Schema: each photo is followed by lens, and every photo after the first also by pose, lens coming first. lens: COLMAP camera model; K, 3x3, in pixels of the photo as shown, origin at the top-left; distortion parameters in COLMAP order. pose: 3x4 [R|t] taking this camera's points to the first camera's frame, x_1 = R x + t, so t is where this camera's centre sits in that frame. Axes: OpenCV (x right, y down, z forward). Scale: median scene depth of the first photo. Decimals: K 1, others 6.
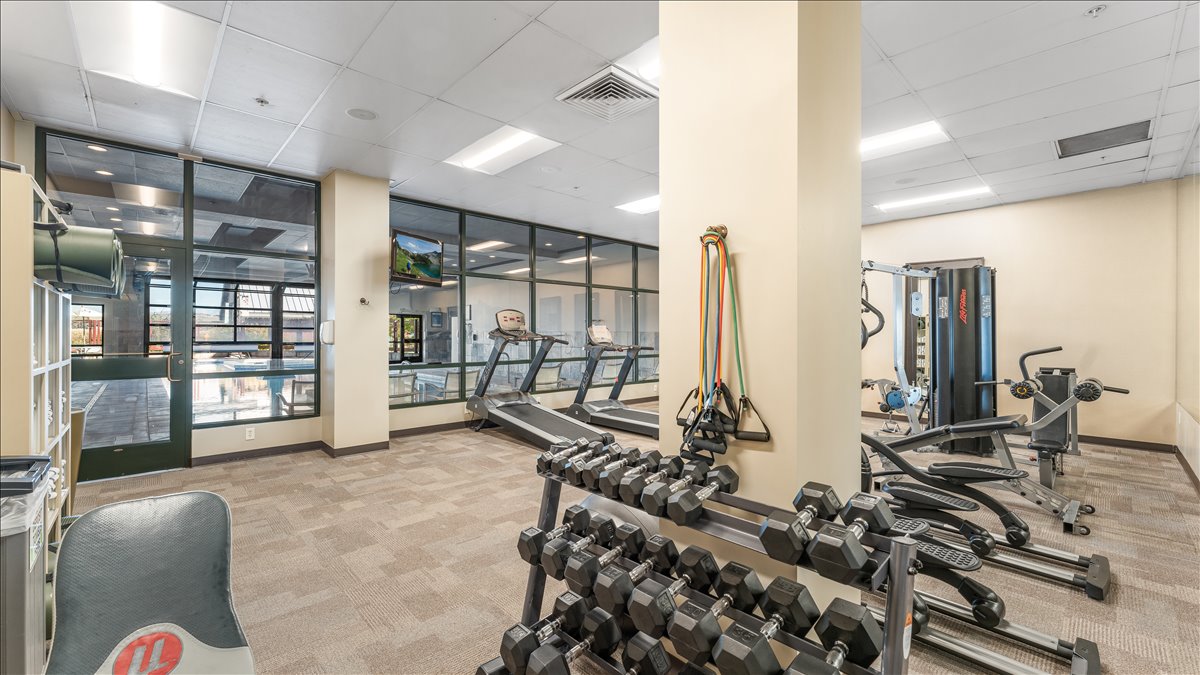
lens RADIAL K [[491.1, 0, 601.4], [0, 491.1, 330.3], [0, 0, 1]] dist [-0.000870, 0.000094]
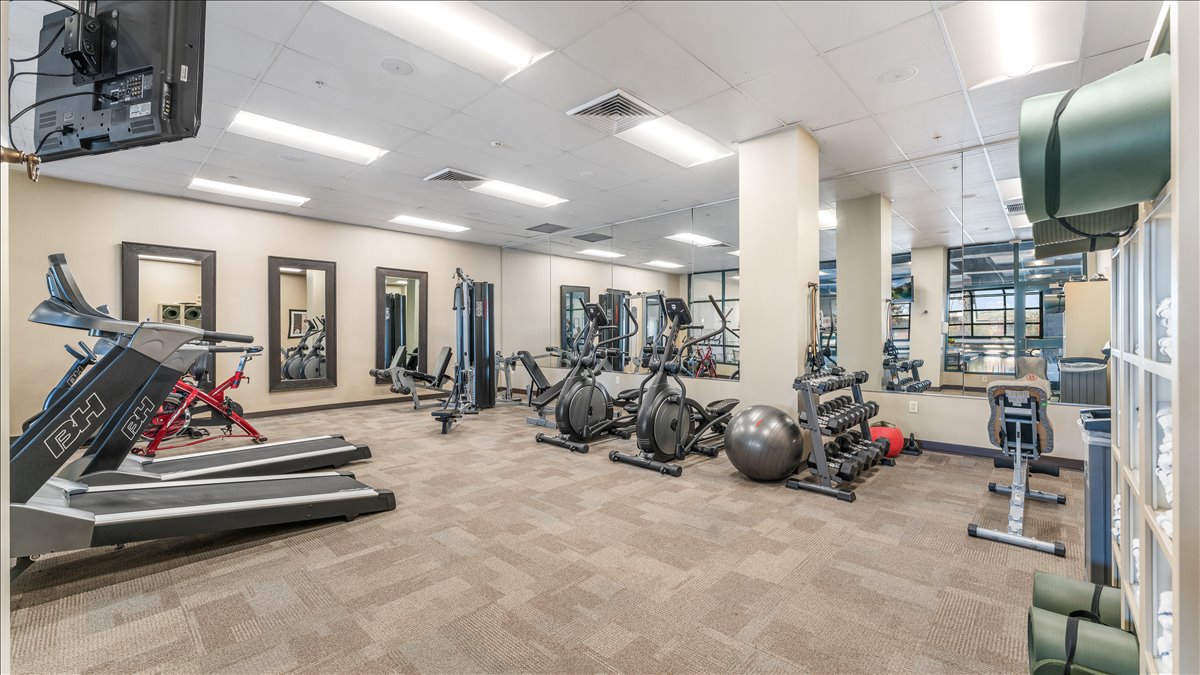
lens RADIAL K [[491.1, 0, 601.4], [0, 491.1, 330.3], [0, 0, 1]] dist [-0.000870, 0.000094]
pose [[-0.082899, 0.002722, 0.996554, -1.023304], [-0.006219, 0.999975, -0.003249, 0.024717], [-0.996539, -0.006467, -0.082880, 1.044586]]
